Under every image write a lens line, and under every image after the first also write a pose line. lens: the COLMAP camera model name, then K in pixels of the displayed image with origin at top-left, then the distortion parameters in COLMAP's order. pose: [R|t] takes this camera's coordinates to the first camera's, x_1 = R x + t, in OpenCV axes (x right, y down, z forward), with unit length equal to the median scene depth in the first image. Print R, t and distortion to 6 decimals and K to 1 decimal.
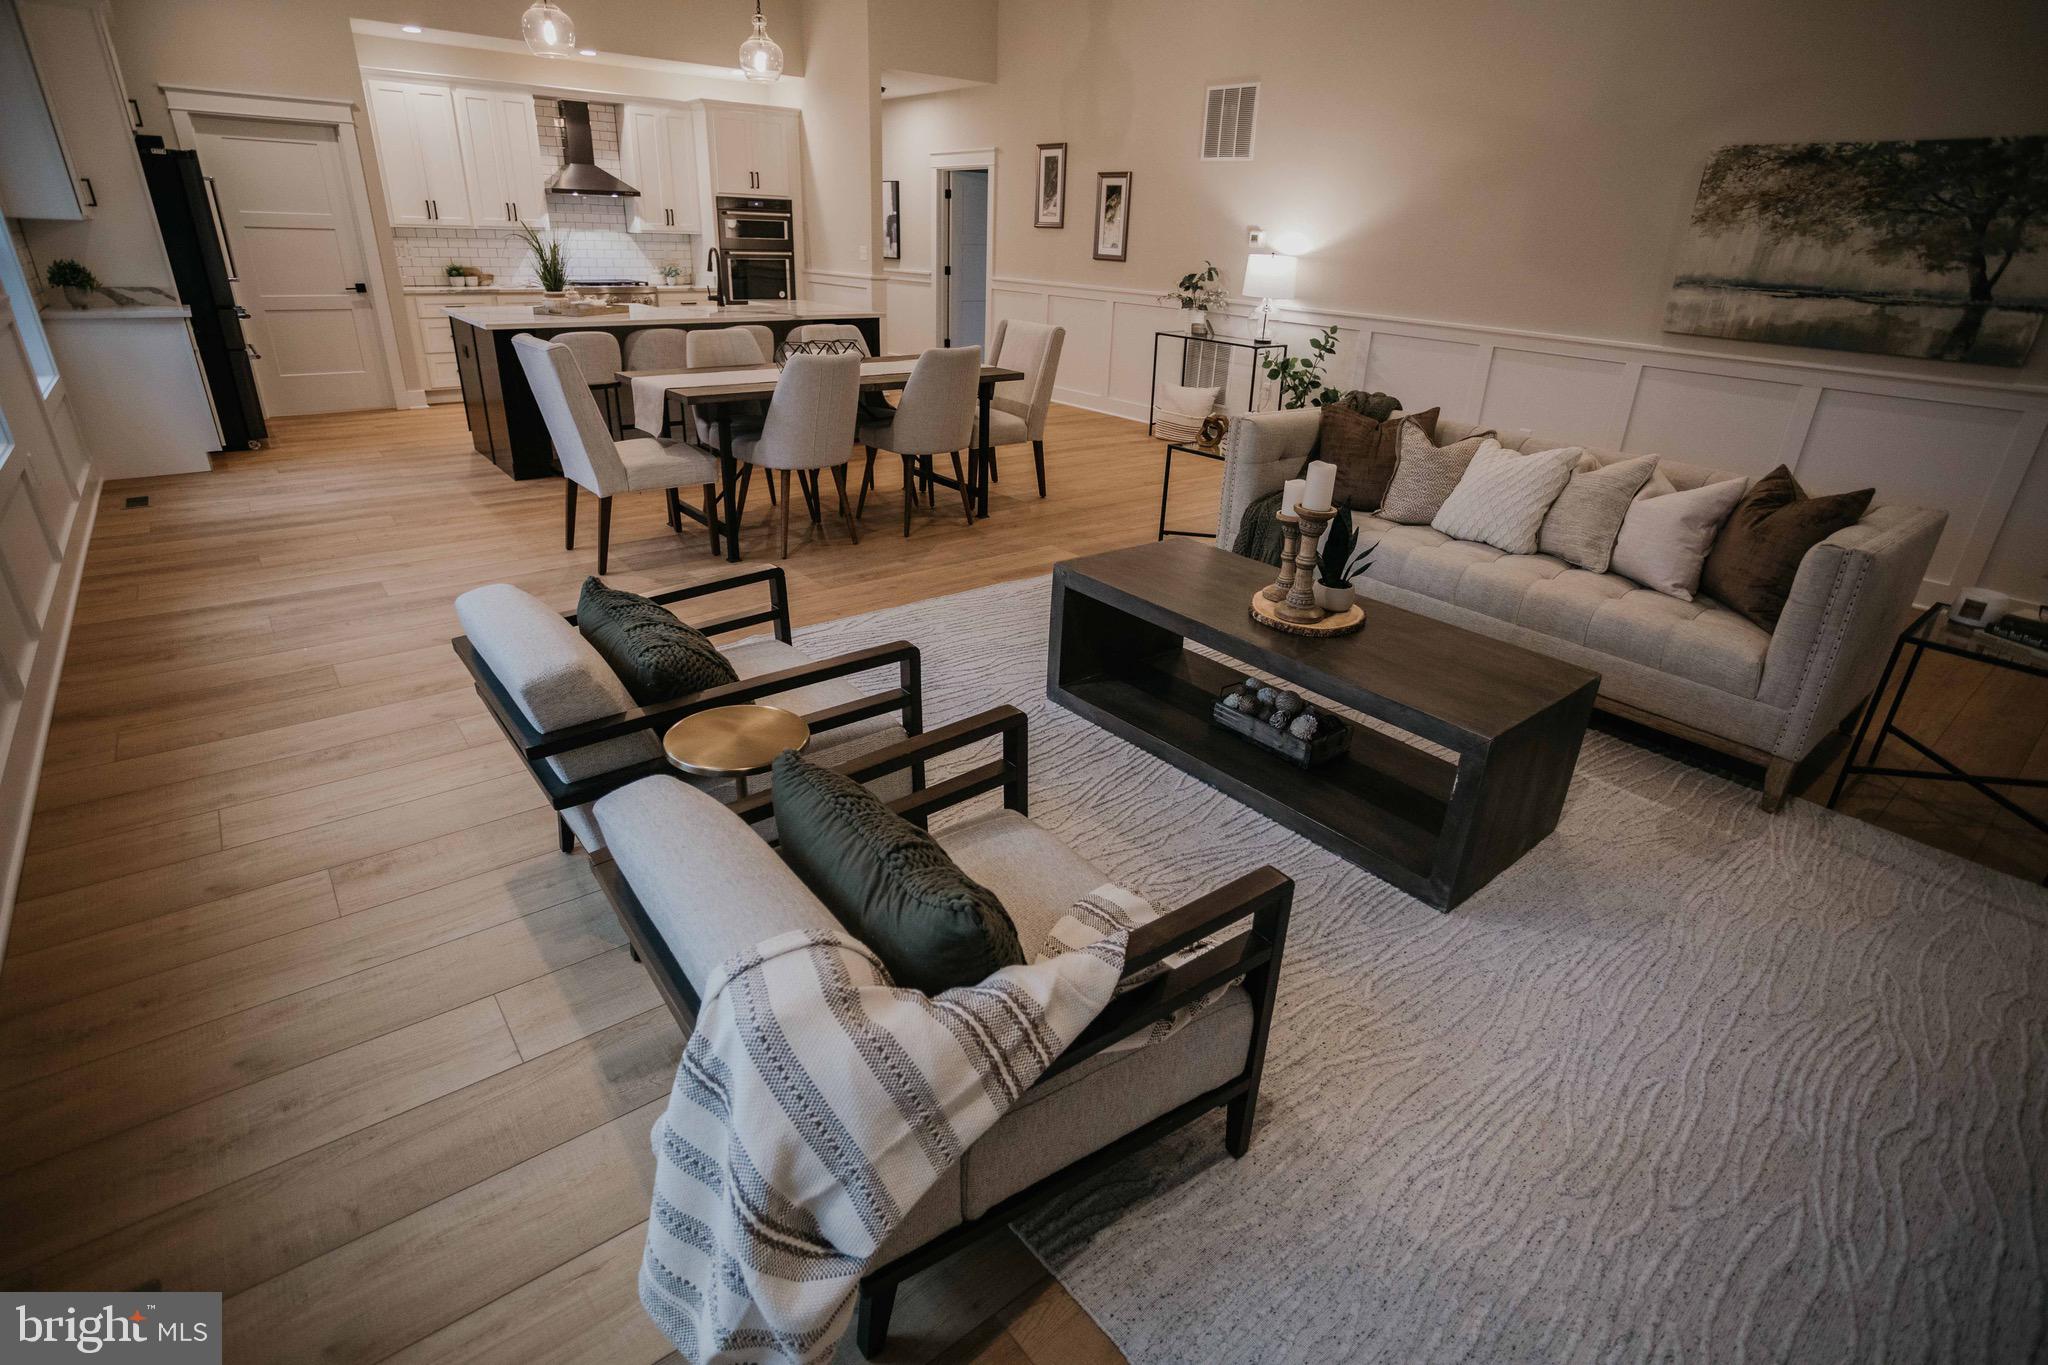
lens RADIAL K [[986.7, 0, 1028.8], [0, 986.7, 647.9], [0, 0, 1]] dist [-0.014705, 0.000623]
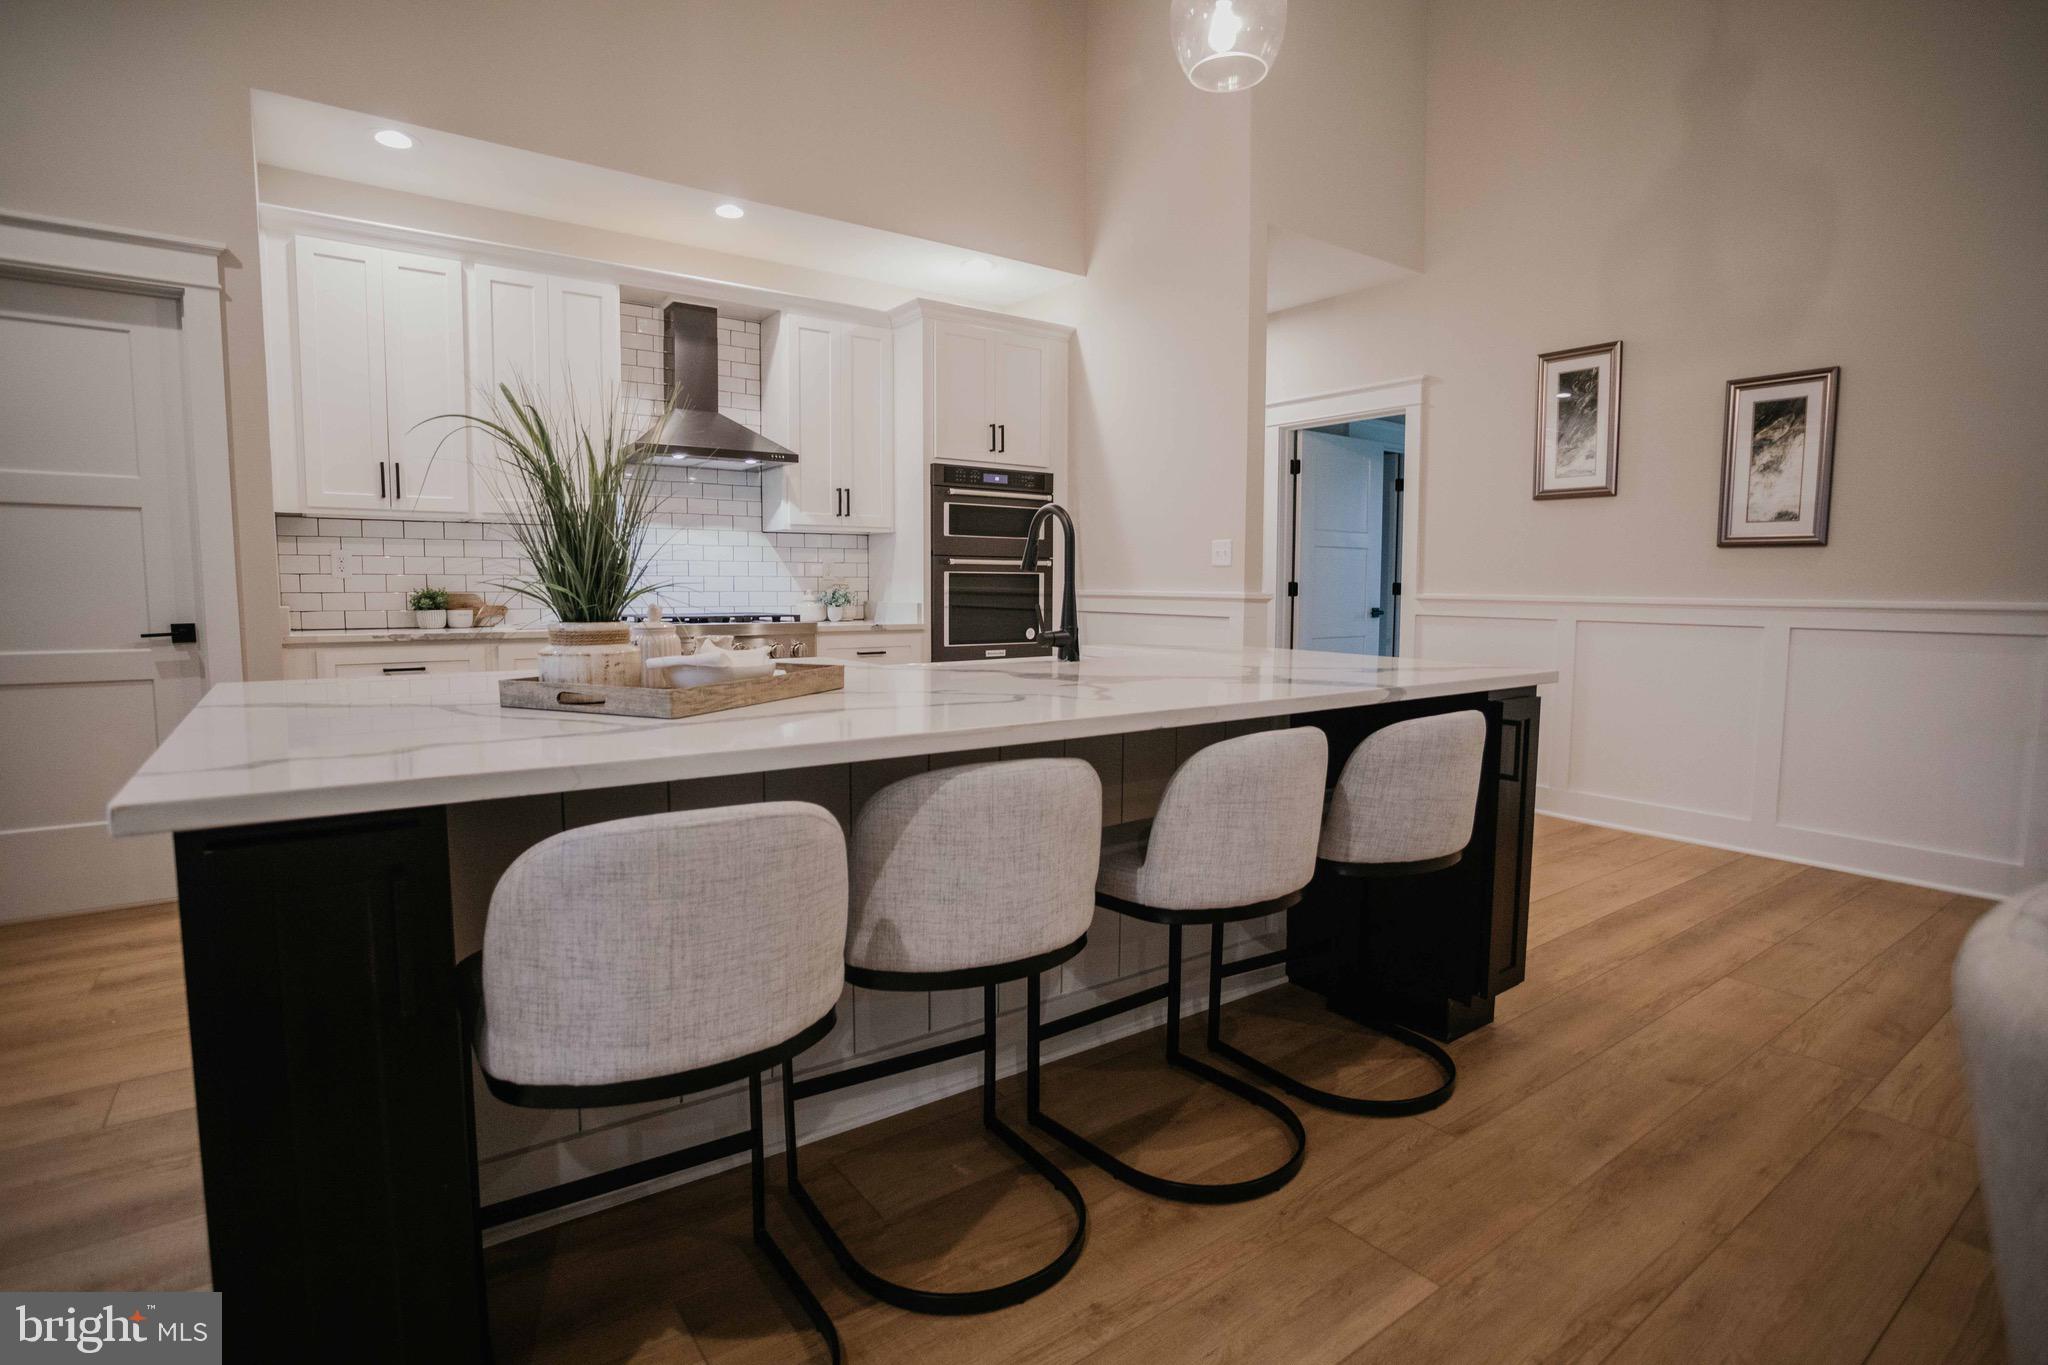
lens RADIAL K [[1014.0, 0, 1024.0], [0, 1014.0, 682.5], [0, 0, 1]] dist [-0.002198, -0.000004]
pose [[0.997863, -0.020534, -0.062030, -0.241539], [0.001332, 0.955533, -0.294880, -0.184267], [0.065326, 0.294167, 0.953519, 0.519001]]
